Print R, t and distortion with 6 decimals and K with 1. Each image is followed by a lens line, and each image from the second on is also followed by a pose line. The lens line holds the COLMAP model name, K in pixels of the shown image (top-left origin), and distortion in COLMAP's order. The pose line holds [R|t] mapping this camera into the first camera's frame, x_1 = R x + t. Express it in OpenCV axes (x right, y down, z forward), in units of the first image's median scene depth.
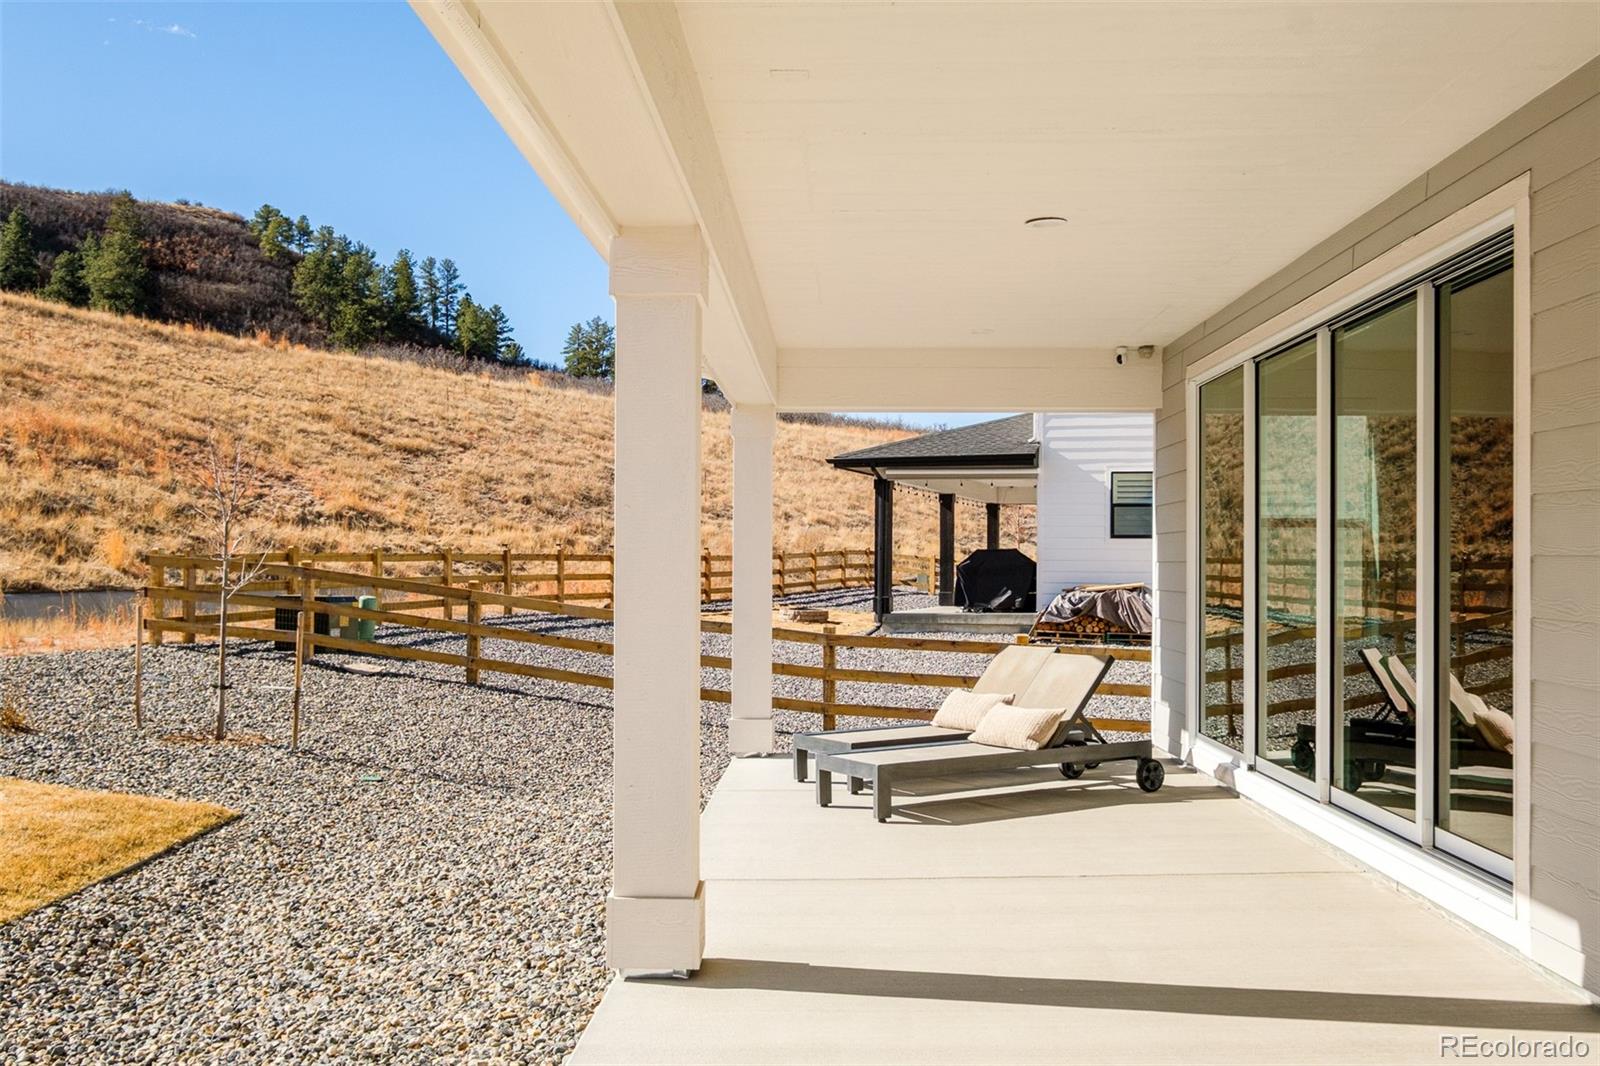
lens RADIAL K [[1603.4, 0, 800.0], [0, 1603.4, 533.0], [0, 0, 1]] dist [0.013751, 0.024101]
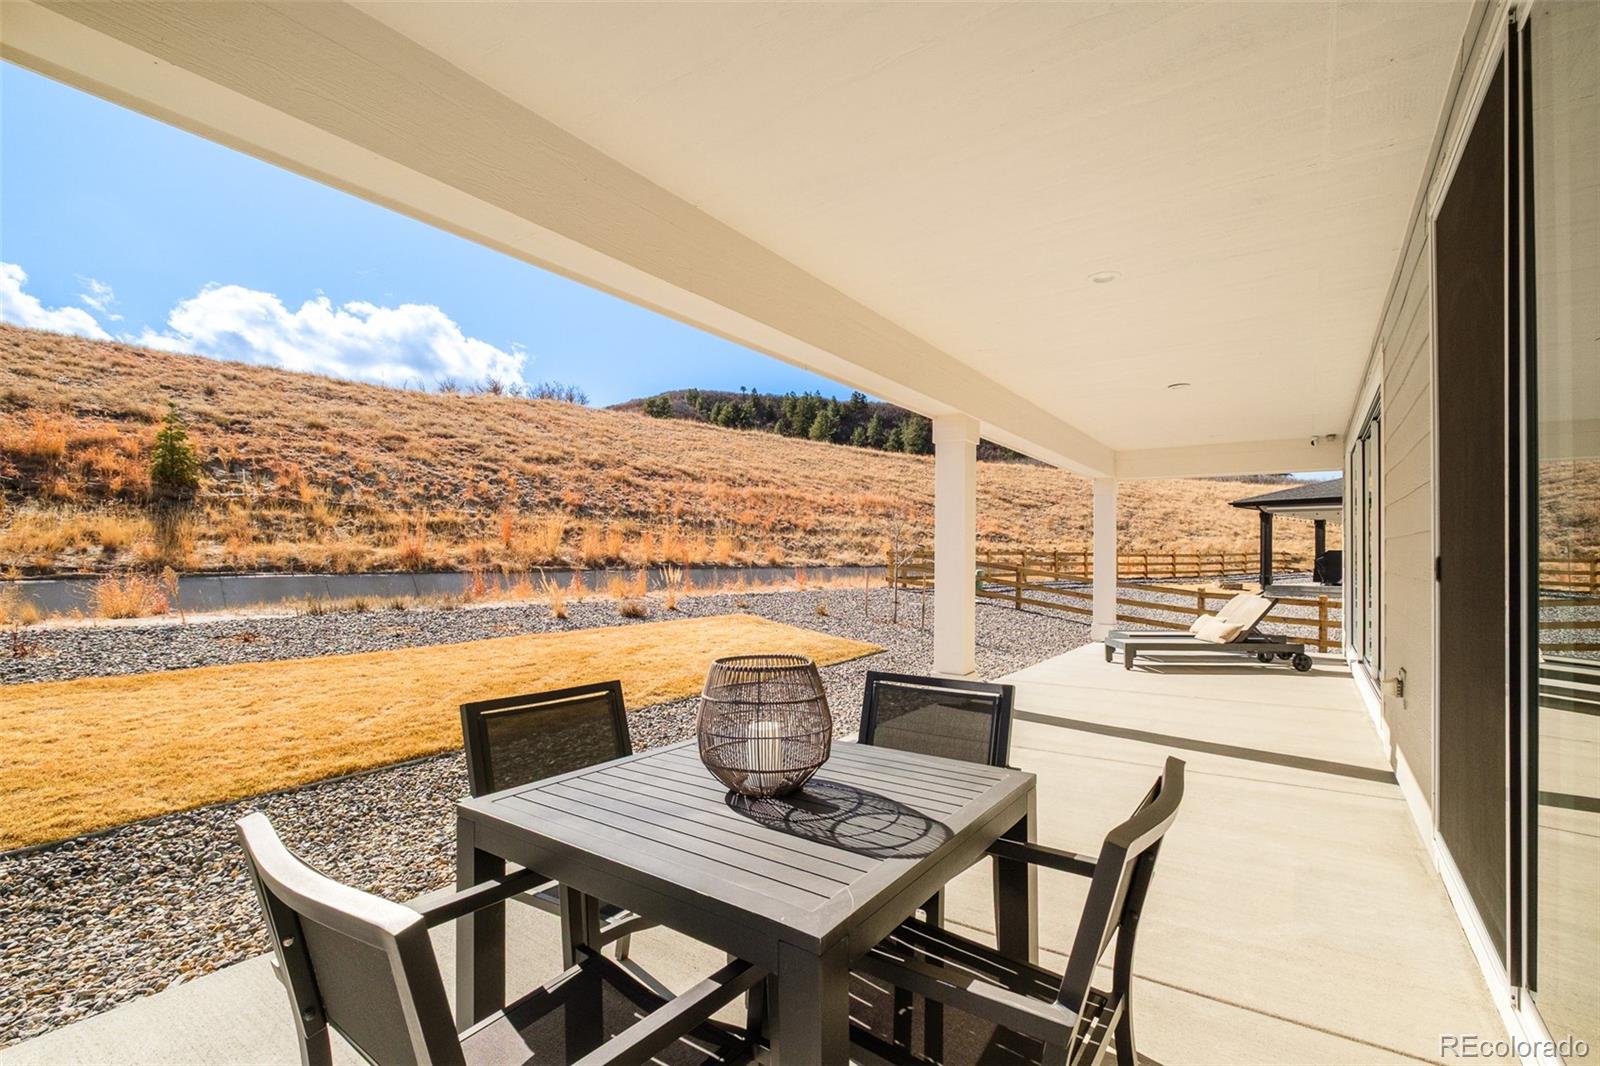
lens RADIAL K [[729.5, 0, 761.2], [0, 729.5, 548.9], [0, 0, 1]] dist [-0.001422, -0.000136]
pose [[0.816509, -0.000084, -0.577332, 0.032131], [0.002941, 0.999988, 0.004013, 0.001826], [0.577325, -0.004975, 0.816500, -0.012177]]
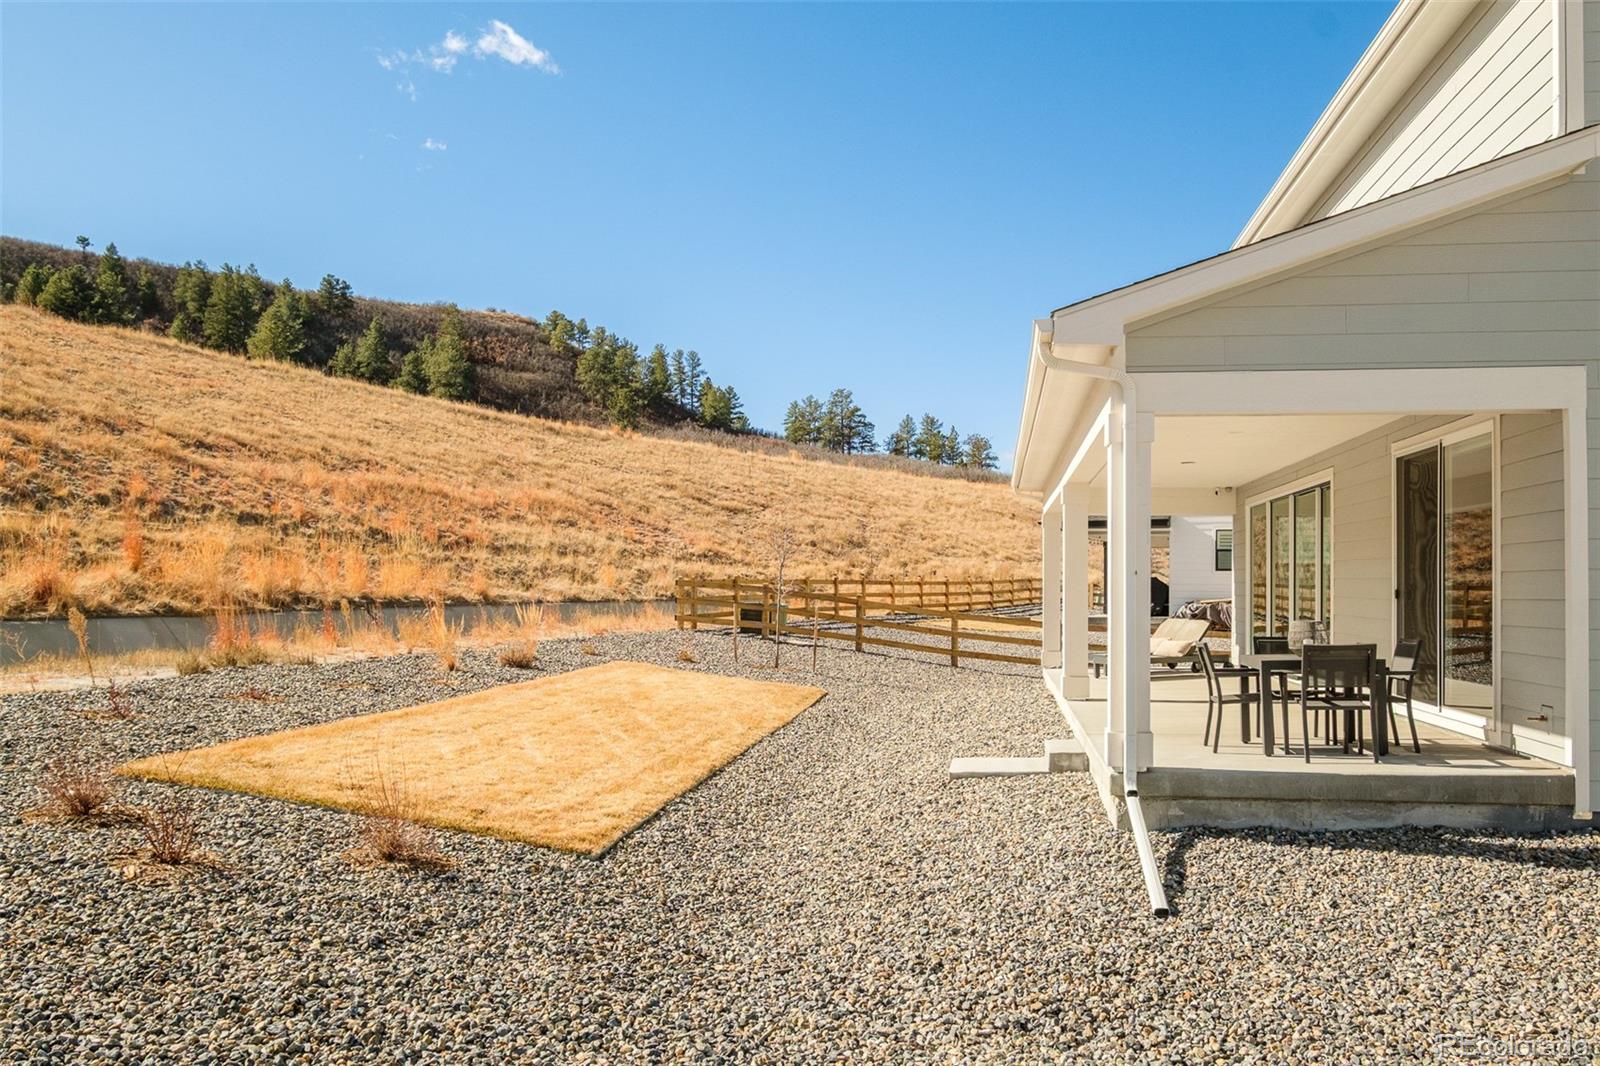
lens RADIAL K [[1320.0, 0, 868.2], [0, 1320.0, 569.3], [0, 0, 1]] dist [-0.008962, 0.007780]
pose [[0.997623, 0.000598, -0.068904, -0.032537], [-0.000352, 0.999994, 0.003578, -0.001306], [0.068906, -0.003546, 0.997617, -0.177533]]
